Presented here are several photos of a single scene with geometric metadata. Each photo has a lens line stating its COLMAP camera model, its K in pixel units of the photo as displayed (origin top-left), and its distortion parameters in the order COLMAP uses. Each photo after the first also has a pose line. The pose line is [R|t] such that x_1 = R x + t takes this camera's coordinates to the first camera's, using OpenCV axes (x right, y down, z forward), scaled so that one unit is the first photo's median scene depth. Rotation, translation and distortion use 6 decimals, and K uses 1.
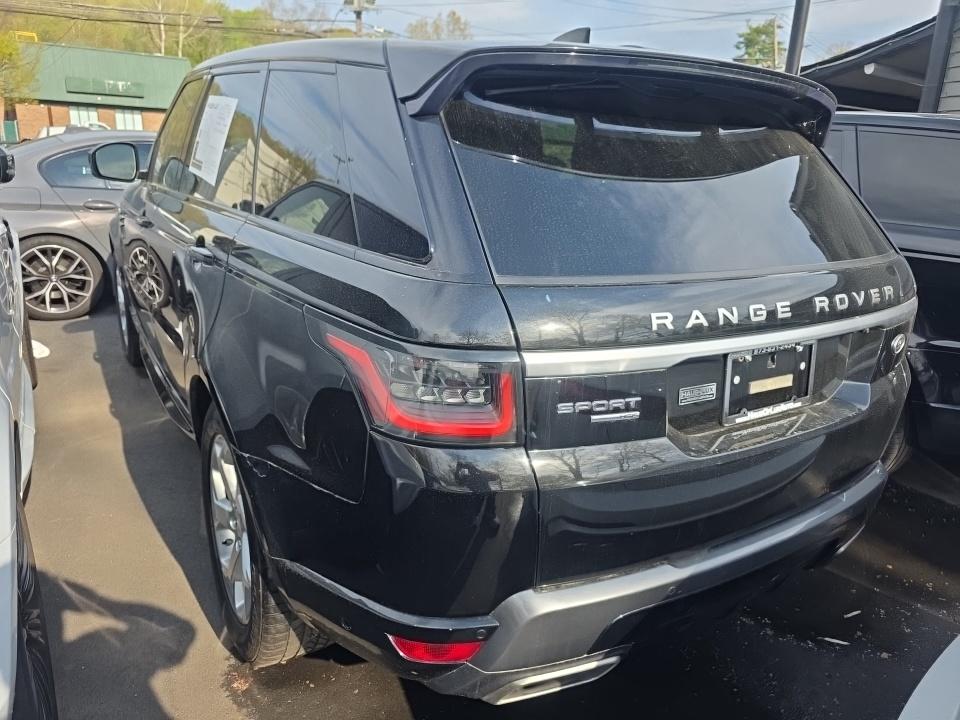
lens RADIAL K [[632.8, 0, 478.6], [0, 632.8, 361.7], [0, 0, 1]] dist [0.077502, -0.125224]
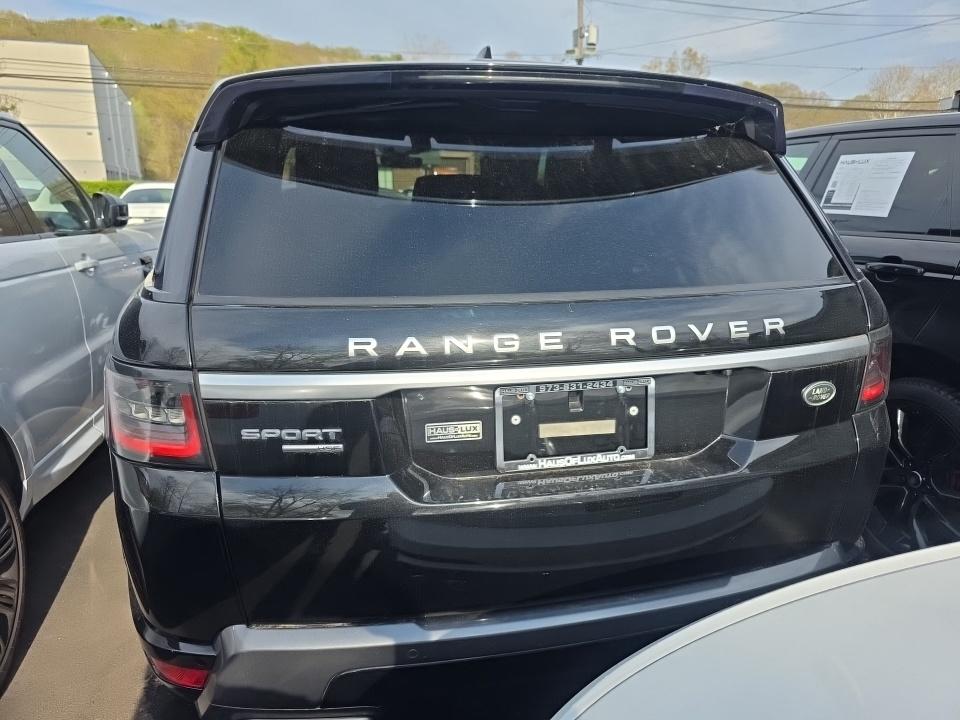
lens RADIAL K [[632.8, 0, 478.6], [0, 632.8, 361.7], [0, 0, 1]] dist [0.077502, -0.125224]
pose [[0.950802, 0.037374, -0.307536, 0.651189], [-0.055398, 0.997208, -0.050082, -0.005352], [0.304805, 0.064655, 0.950218, 0.162431]]
